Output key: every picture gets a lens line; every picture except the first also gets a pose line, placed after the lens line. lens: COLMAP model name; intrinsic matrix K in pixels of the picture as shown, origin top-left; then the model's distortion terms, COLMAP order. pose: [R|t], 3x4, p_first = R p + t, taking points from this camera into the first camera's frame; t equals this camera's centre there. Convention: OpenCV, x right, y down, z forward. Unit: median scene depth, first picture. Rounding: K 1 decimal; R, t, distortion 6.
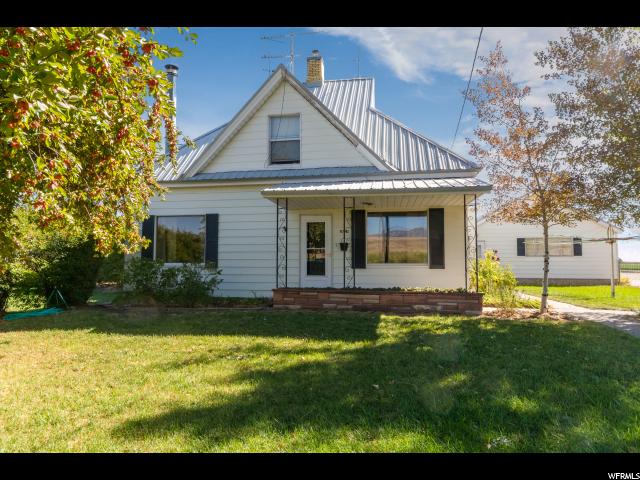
lens RADIAL K [[415.6, 0, 319.6], [0, 415.6, 242.5], [0, 0, 1]] dist [-0.006230, -0.001660]
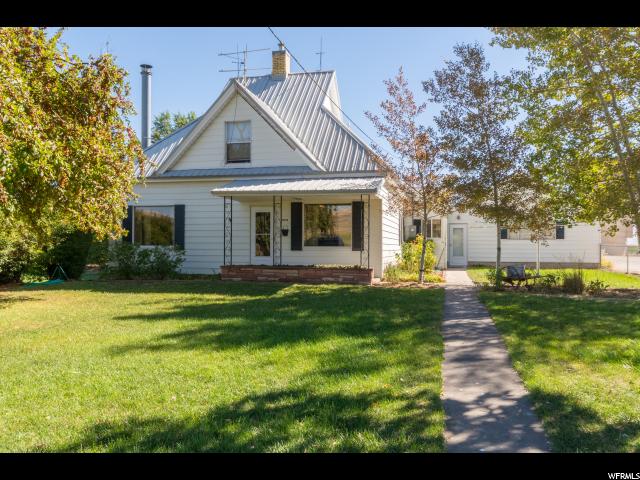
lens RADIAL K [[559.6, 0, 320.2], [0, 559.6, 238.9], [0, 0, 1]] dist [-0.005694, -0.000958]
pose [[0.998068, 0.001655, -0.062112, 0.265622], [0.000721, 0.999269, 0.038212, -0.033904], [0.062130, -0.038183, 0.997337, -0.631729]]
